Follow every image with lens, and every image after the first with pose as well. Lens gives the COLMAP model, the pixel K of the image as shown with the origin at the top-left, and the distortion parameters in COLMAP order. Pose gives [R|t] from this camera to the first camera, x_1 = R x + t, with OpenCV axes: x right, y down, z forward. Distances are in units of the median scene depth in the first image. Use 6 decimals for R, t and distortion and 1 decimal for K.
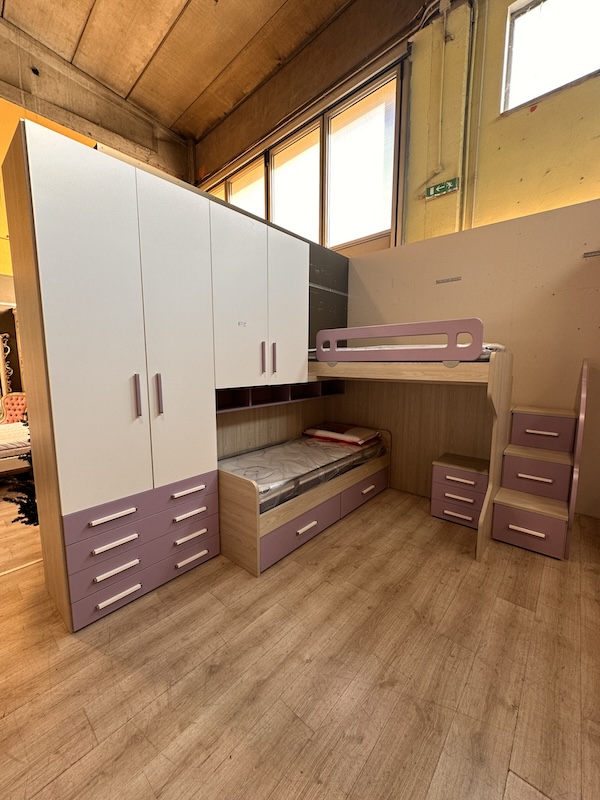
lens RADIAL K [[317.9, 0, 300.5], [0, 317.9, 401.4], [0, 0, 1]] dist [0.001402, -0.000881]
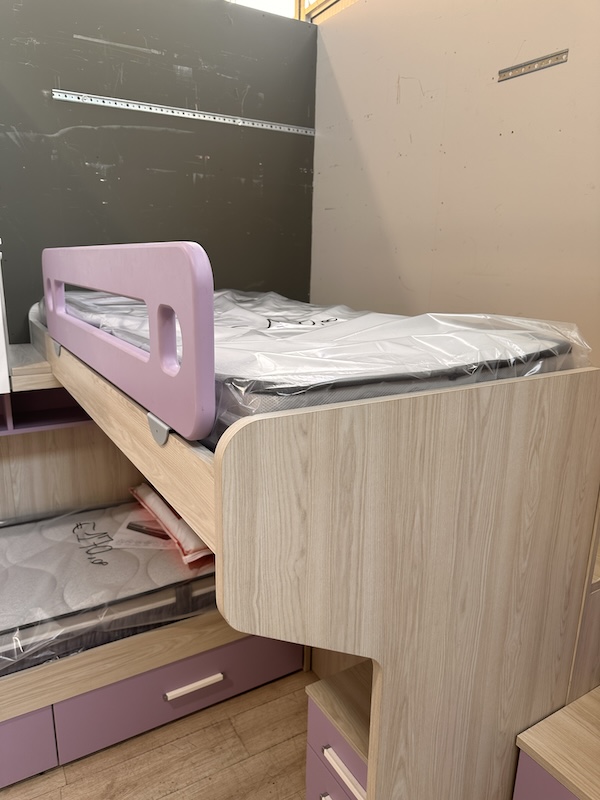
lens RADIAL K [[565.3, 0, 299.9], [0, 565.3, 399.7], [0, 0, 1]] dist [0.050562, -0.060508]
pose [[0.947289, 0.093687, -0.306375, 0.645386], [-0.057444, 0.990459, 0.125261, -0.184641], [0.315187, -0.101059, 0.943633, 0.575511]]
